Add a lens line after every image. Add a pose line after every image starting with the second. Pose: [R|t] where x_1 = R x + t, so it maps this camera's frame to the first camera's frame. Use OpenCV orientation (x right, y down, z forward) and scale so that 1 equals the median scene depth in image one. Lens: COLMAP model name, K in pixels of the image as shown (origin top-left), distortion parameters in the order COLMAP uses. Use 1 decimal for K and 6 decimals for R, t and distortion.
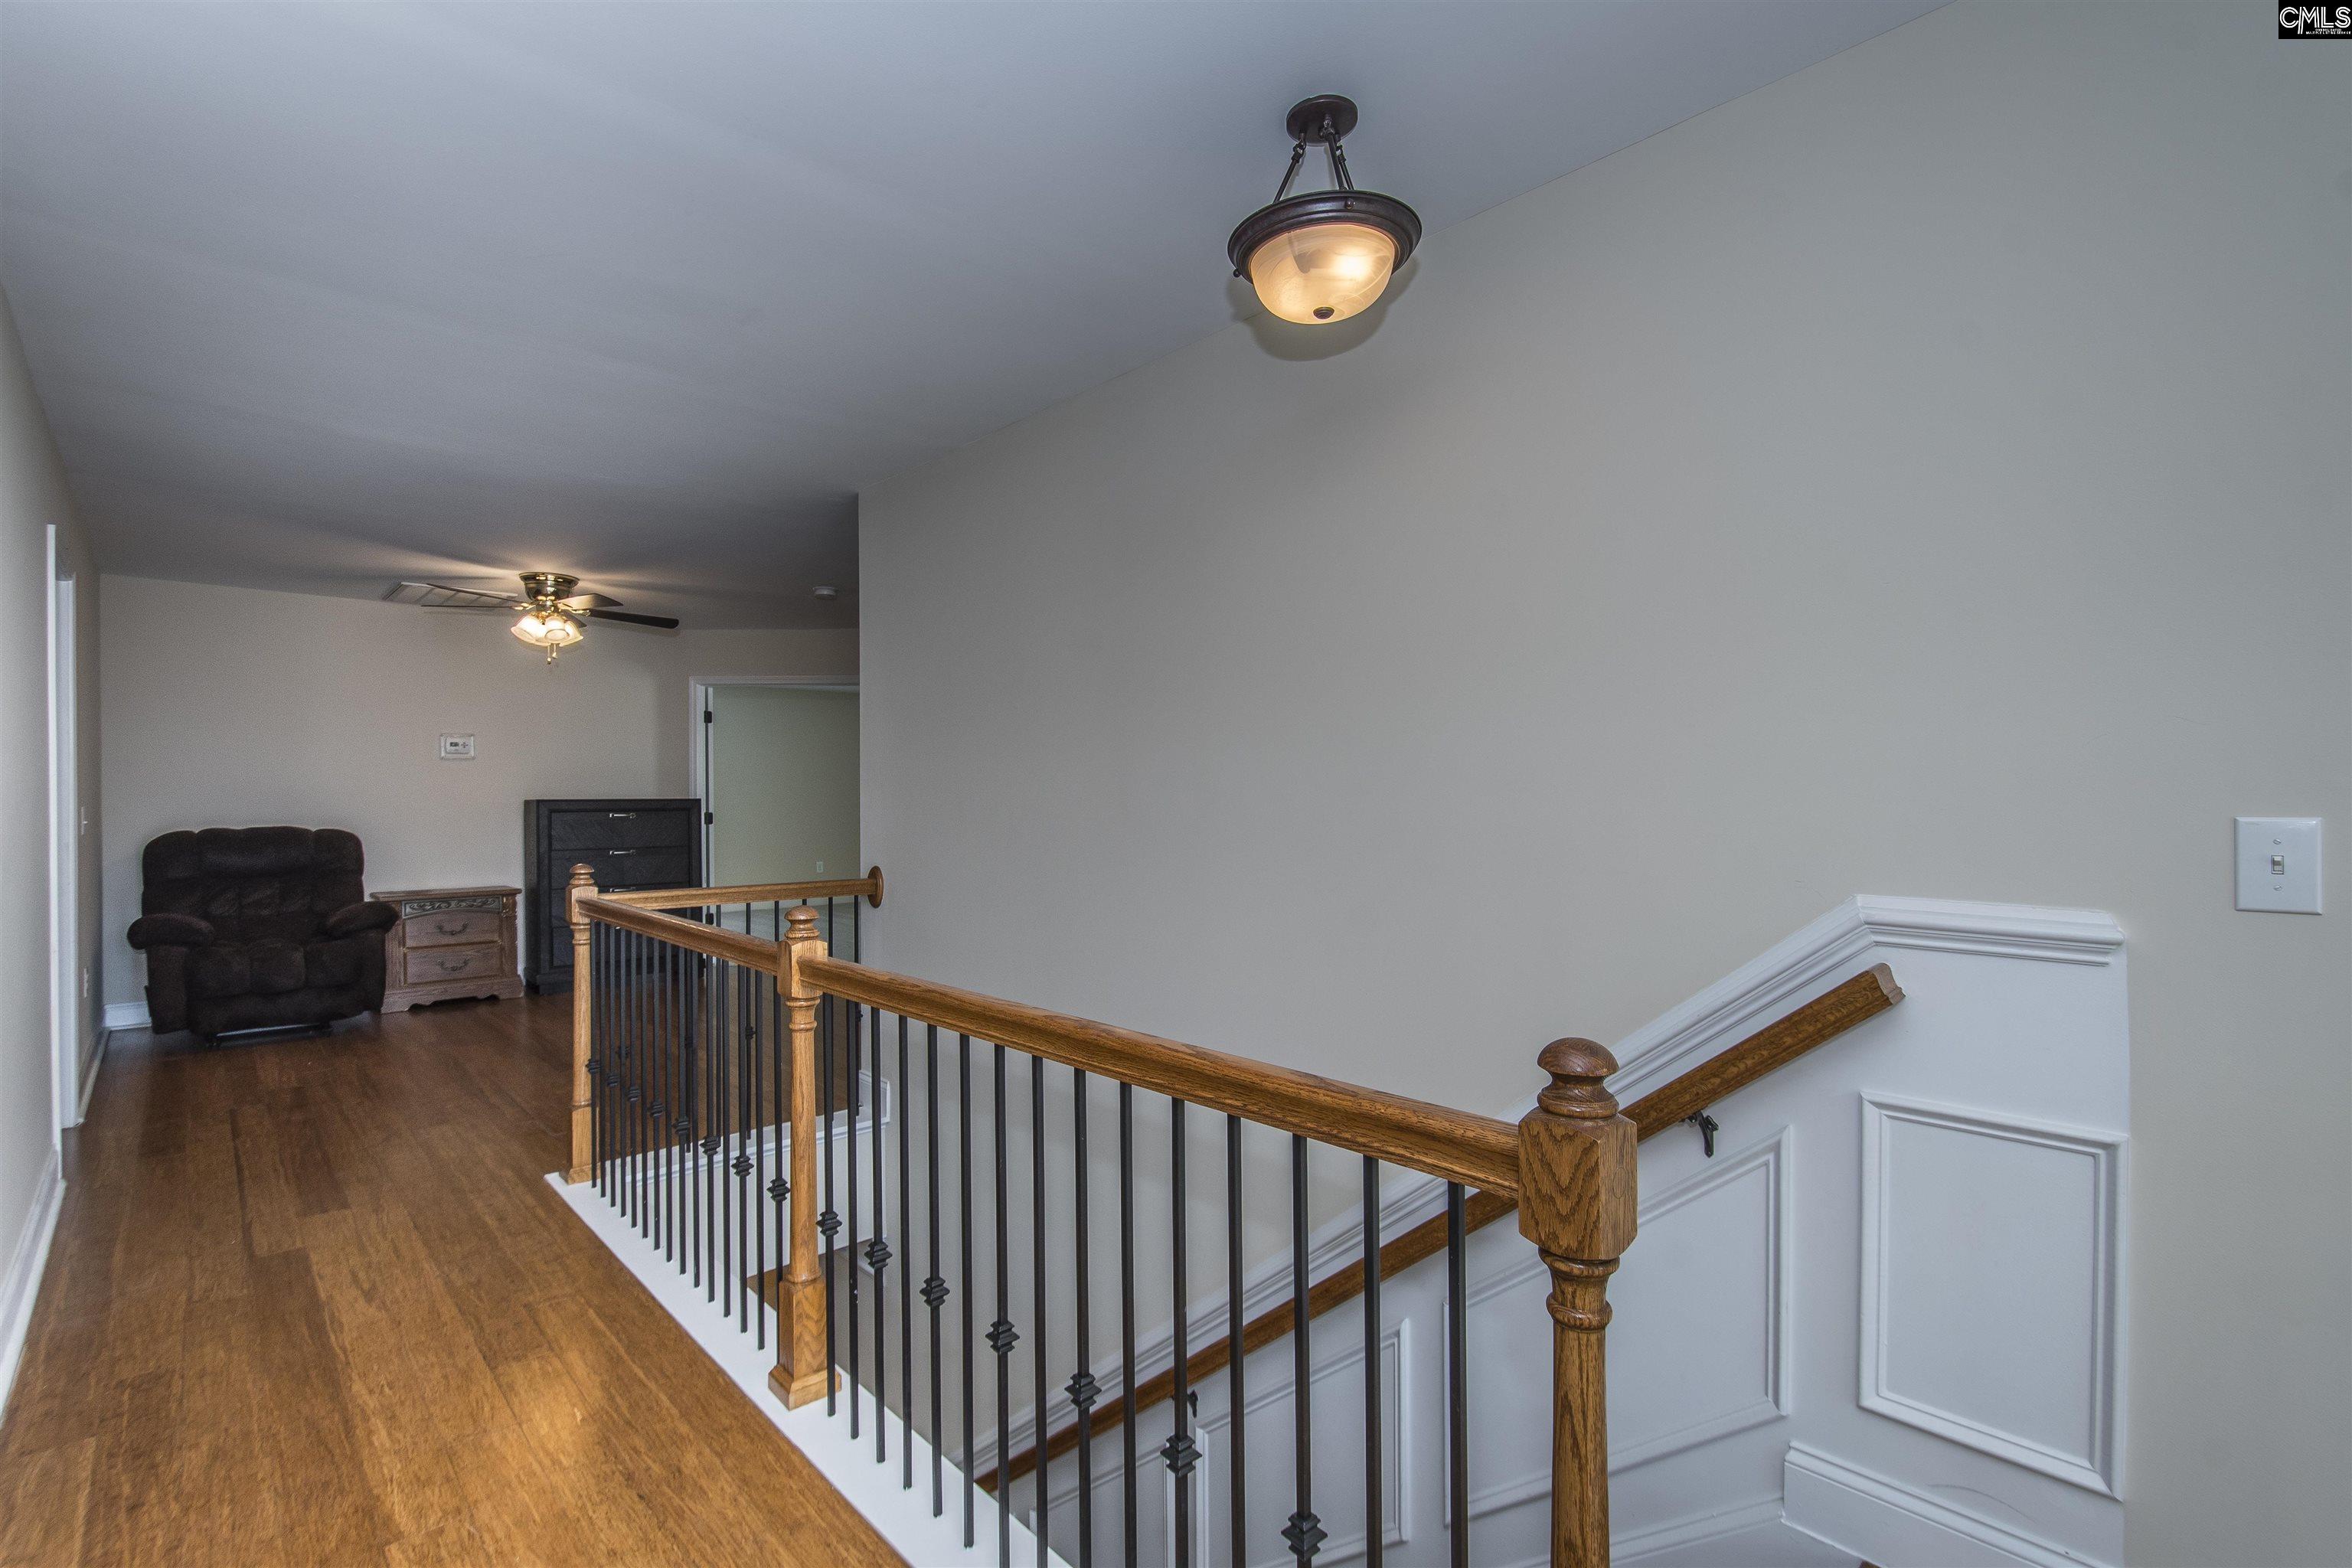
lens RADIAL K [[1076.5, 0, 1162.3], [0, 1076.5, 796.9], [0, 0, 1]] dist [-0.000099, -0.001910]
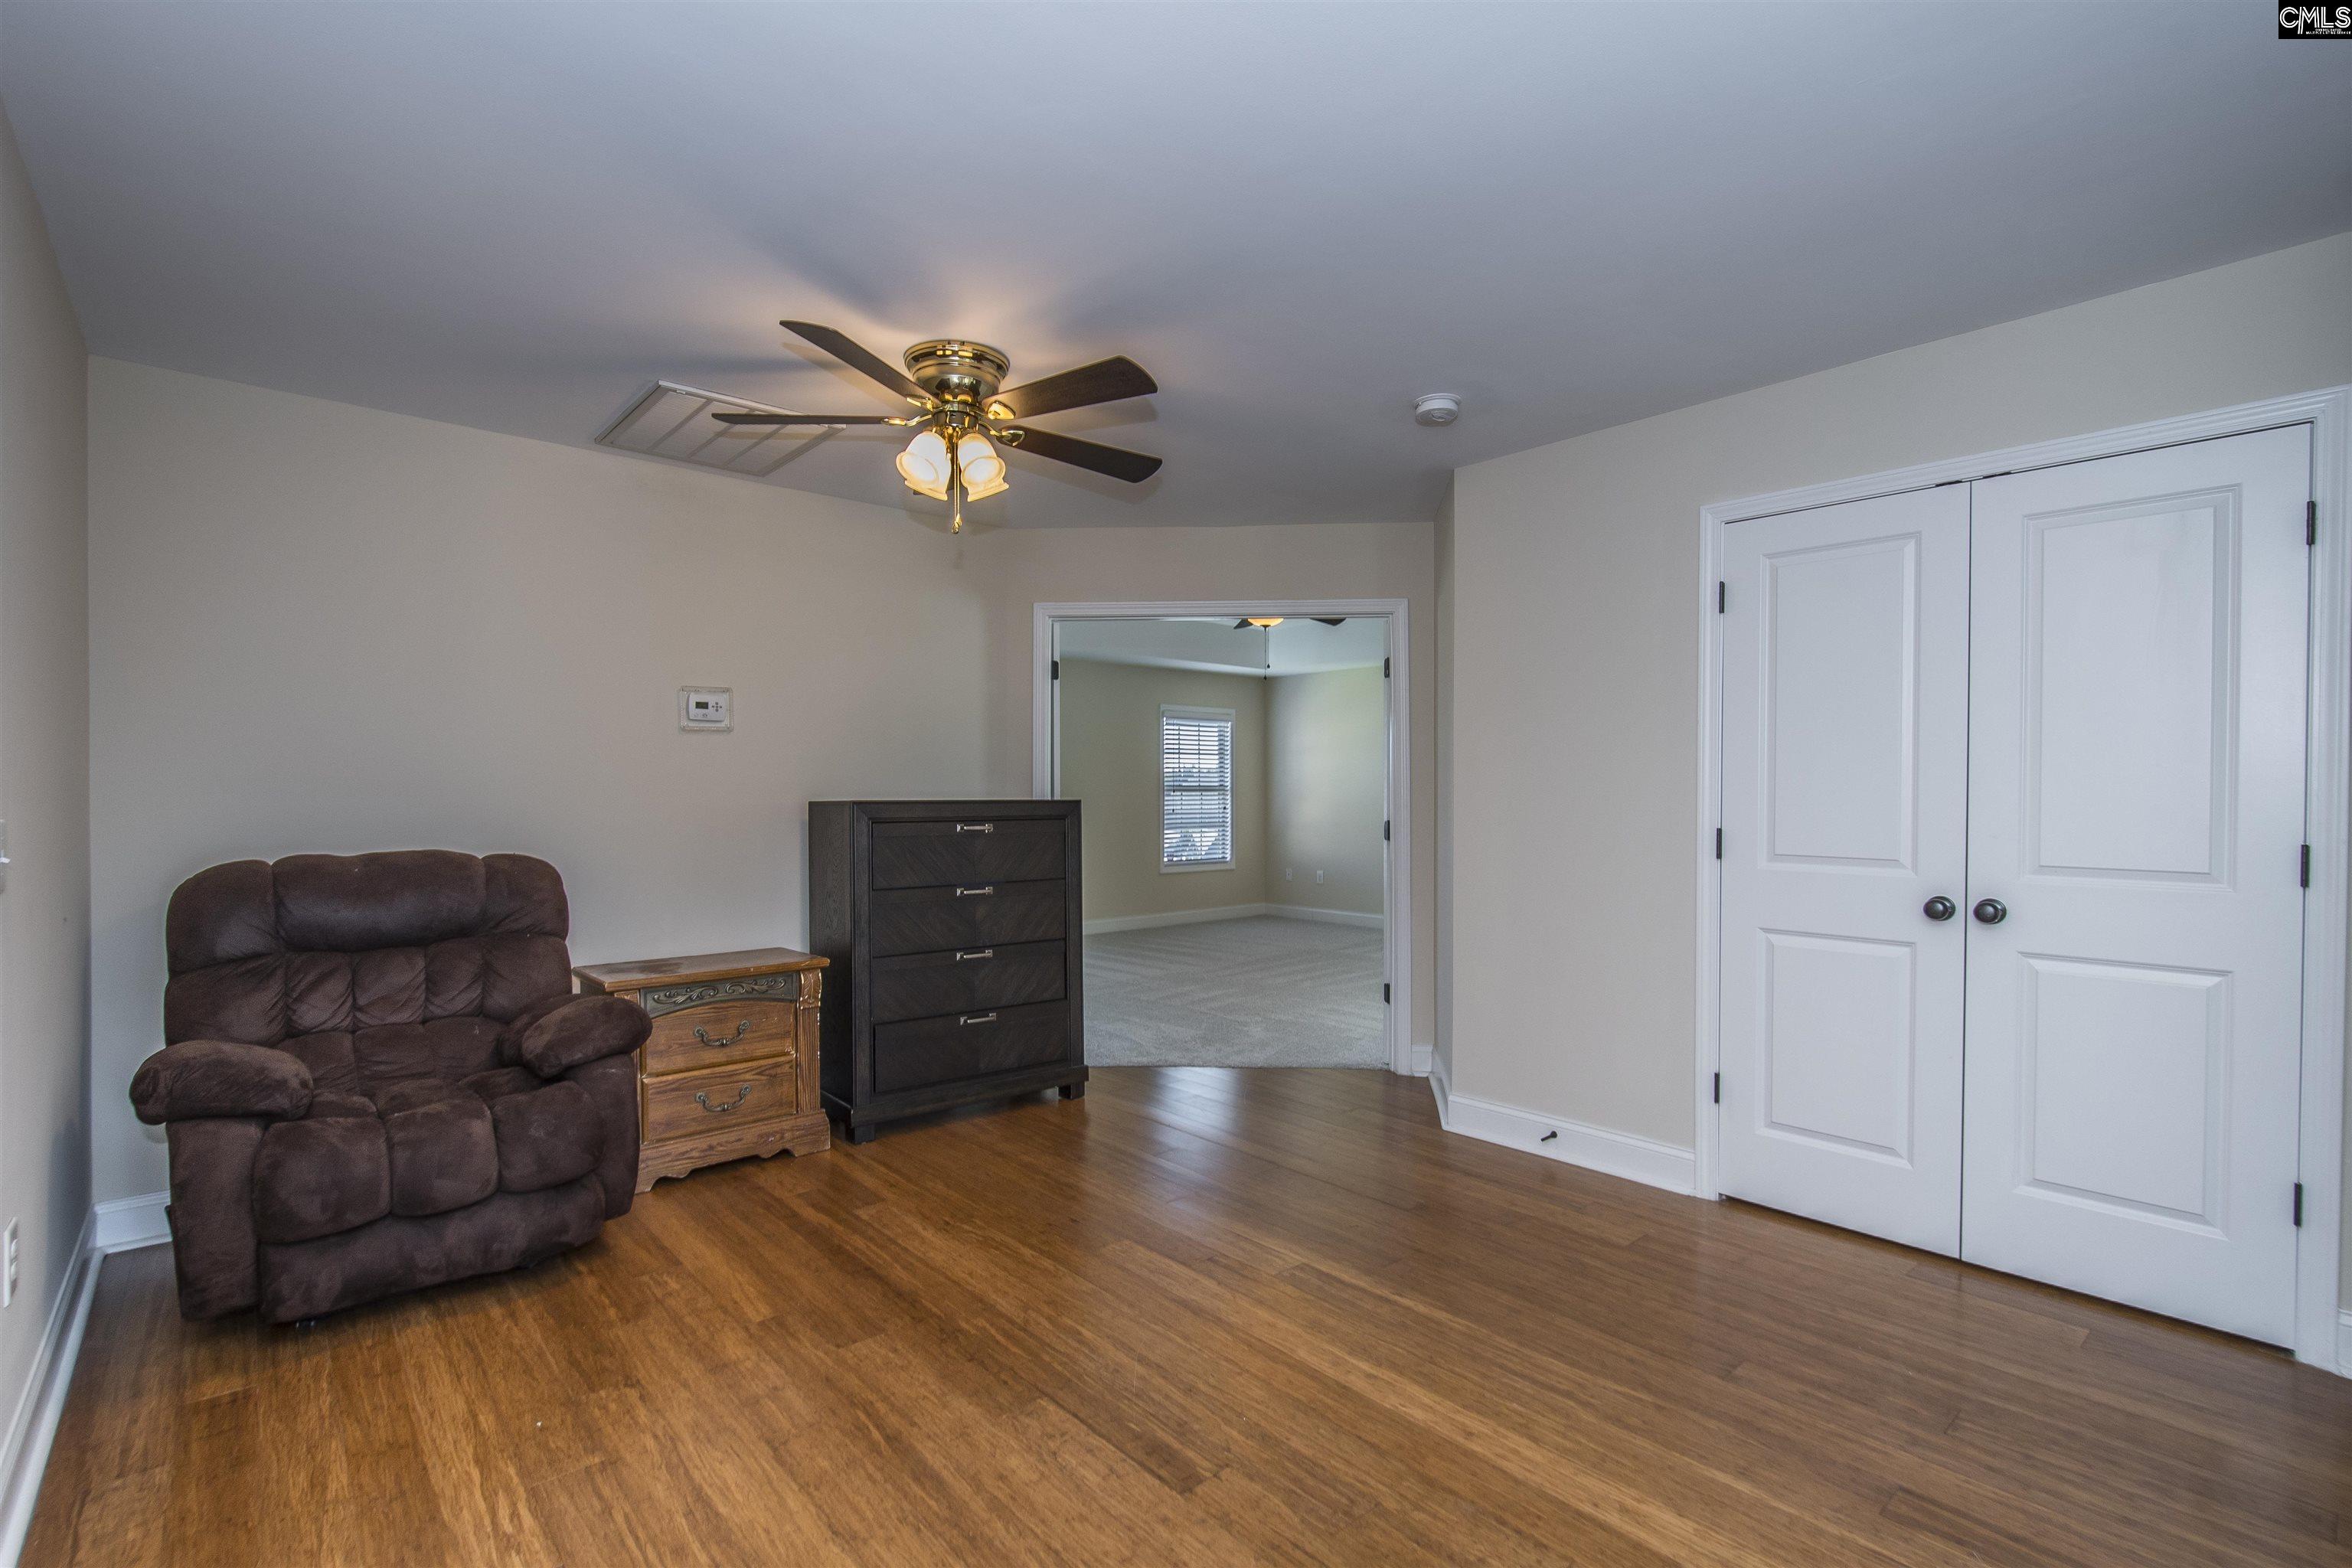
lens RADIAL K [[1076.5, 0, 1161.4], [0, 1076.5, 795.0], [0, 0, 1]] dist [-0.000099, -0.001910]
pose [[0.999580, 0.001939, -0.028906, -0.443266], [-0.001952, 0.999998, -0.000437, -0.000657], [0.028905, 0.000493, 0.999582, 0.481667]]
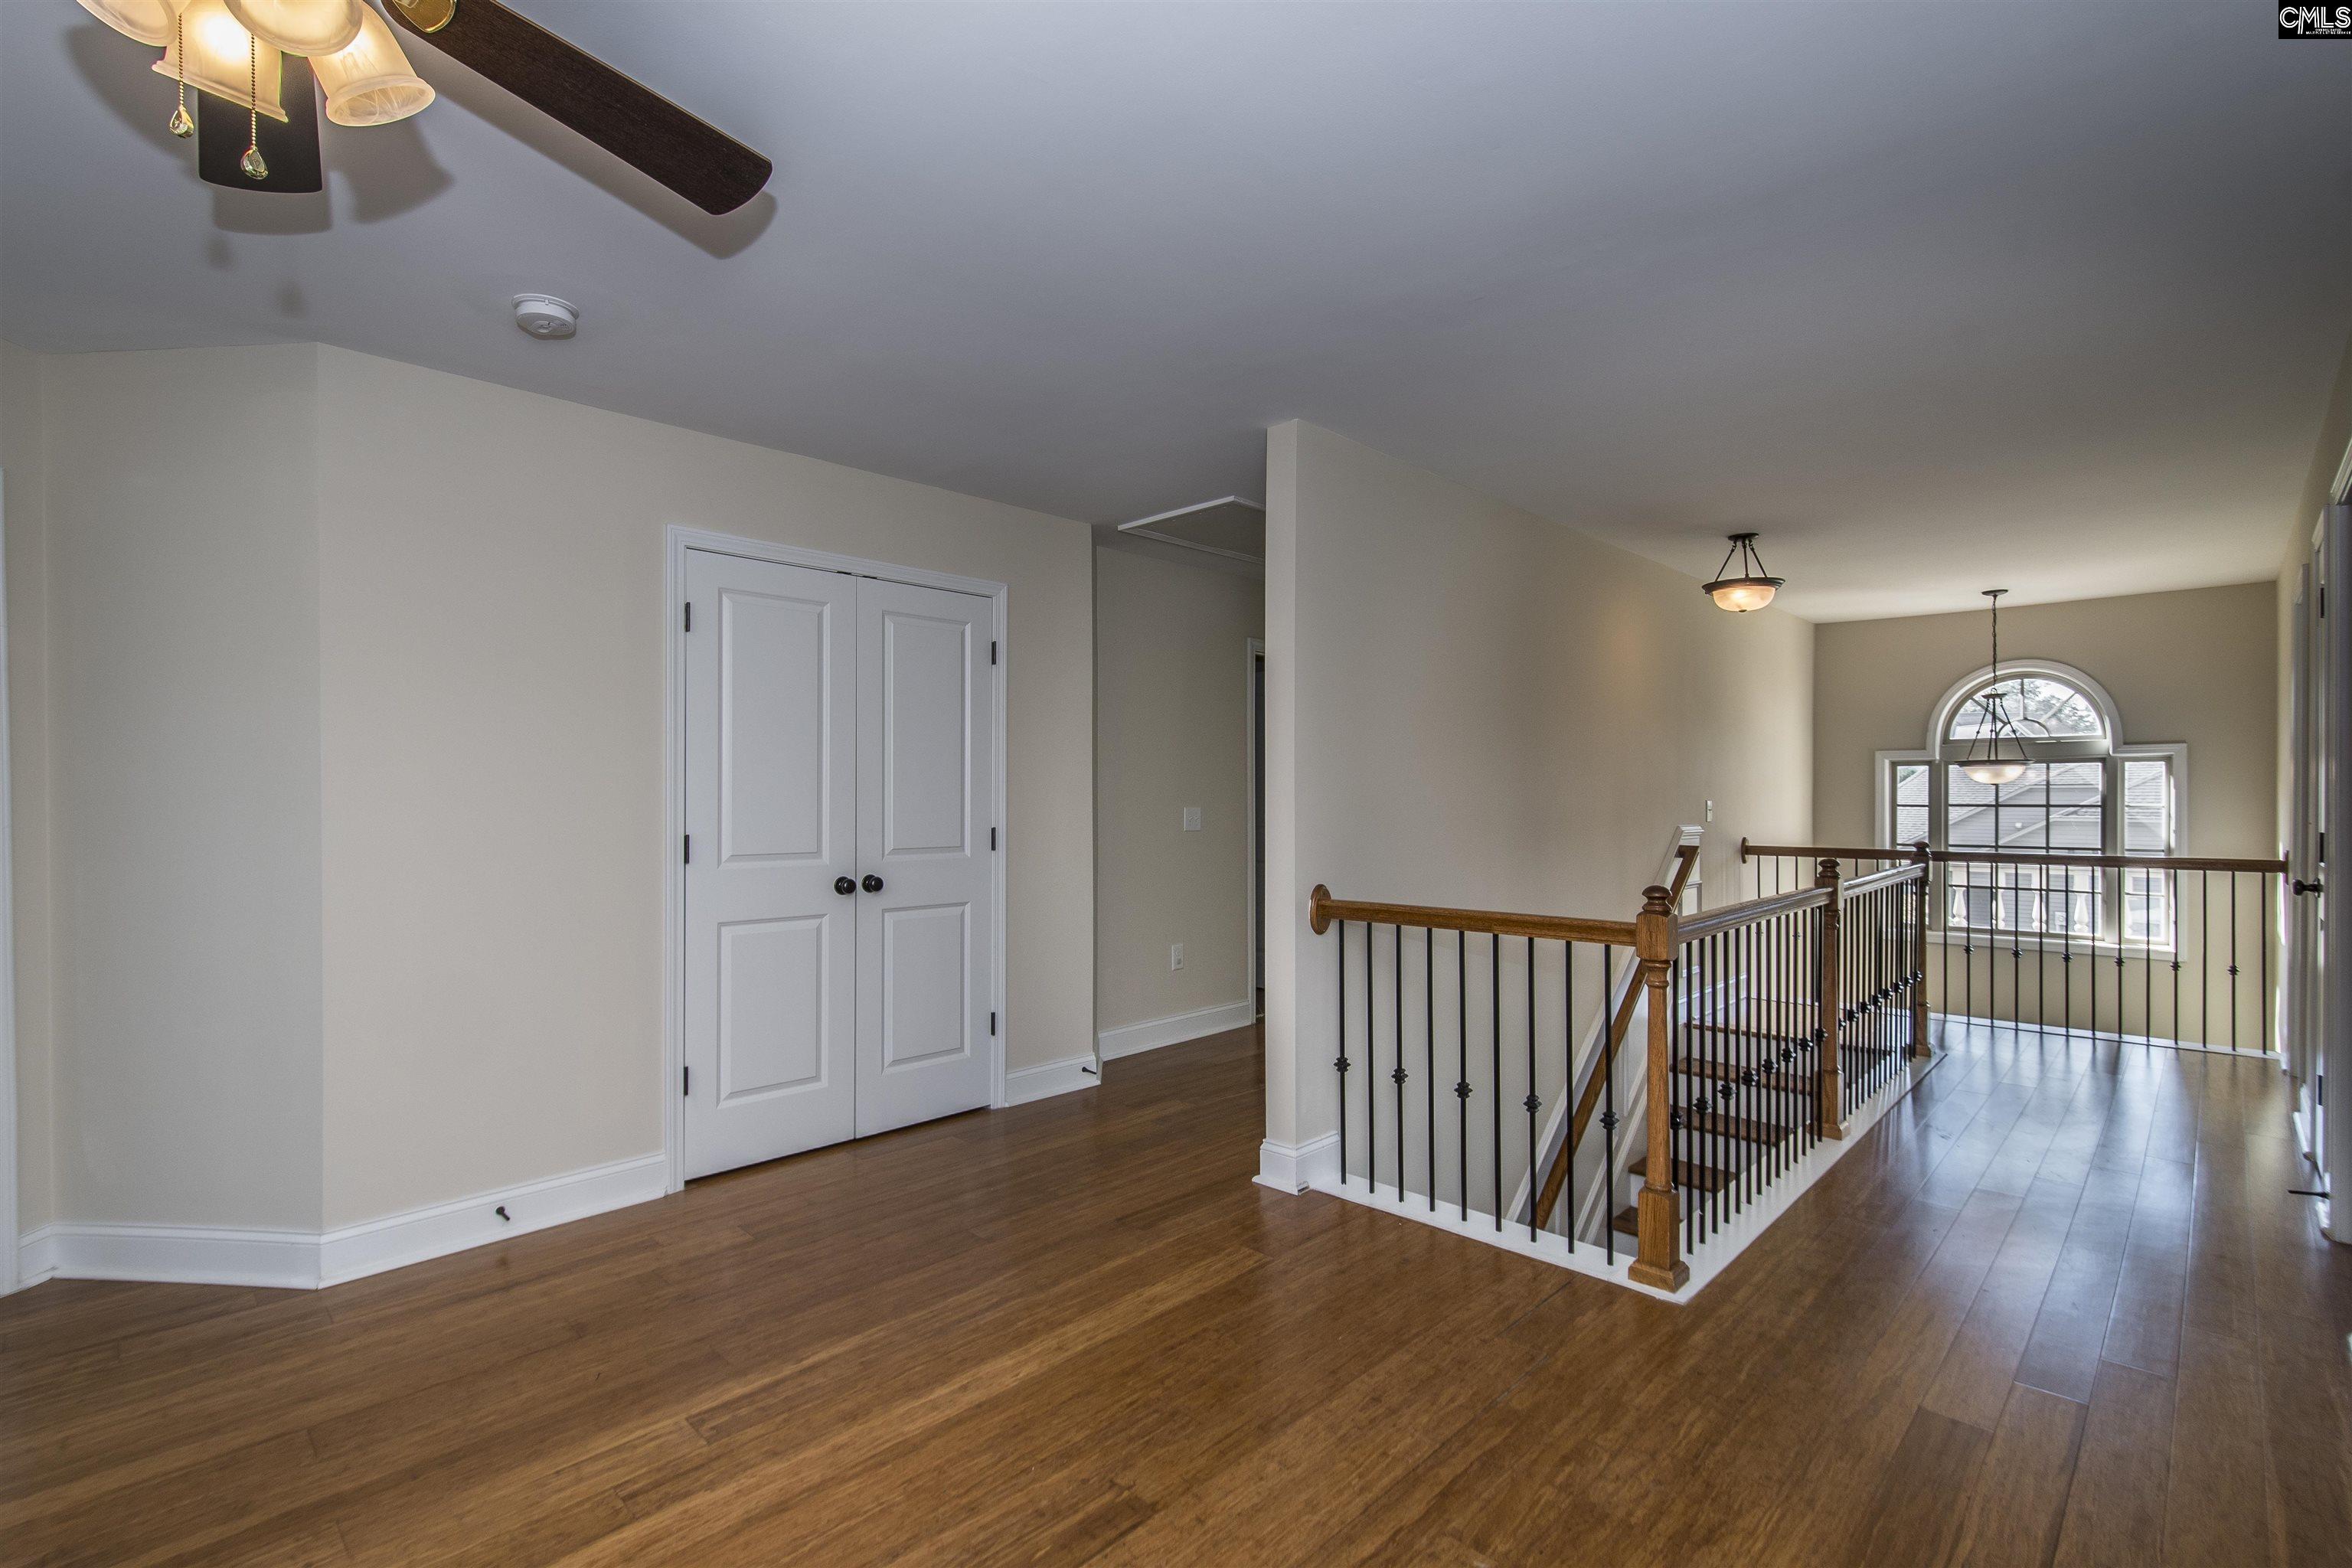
lens RADIAL K [[1031.0, 0, 1178.7], [0, 1031.0, 792.8], [0, 0, 1]] dist [0.002355, -0.000483]
pose [[-0.044600, 0.003897, 0.998997, -0.656535], [0.002513, 0.999990, -0.003789, -0.003170], [-0.999002, 0.002342, -0.044609, 0.707253]]
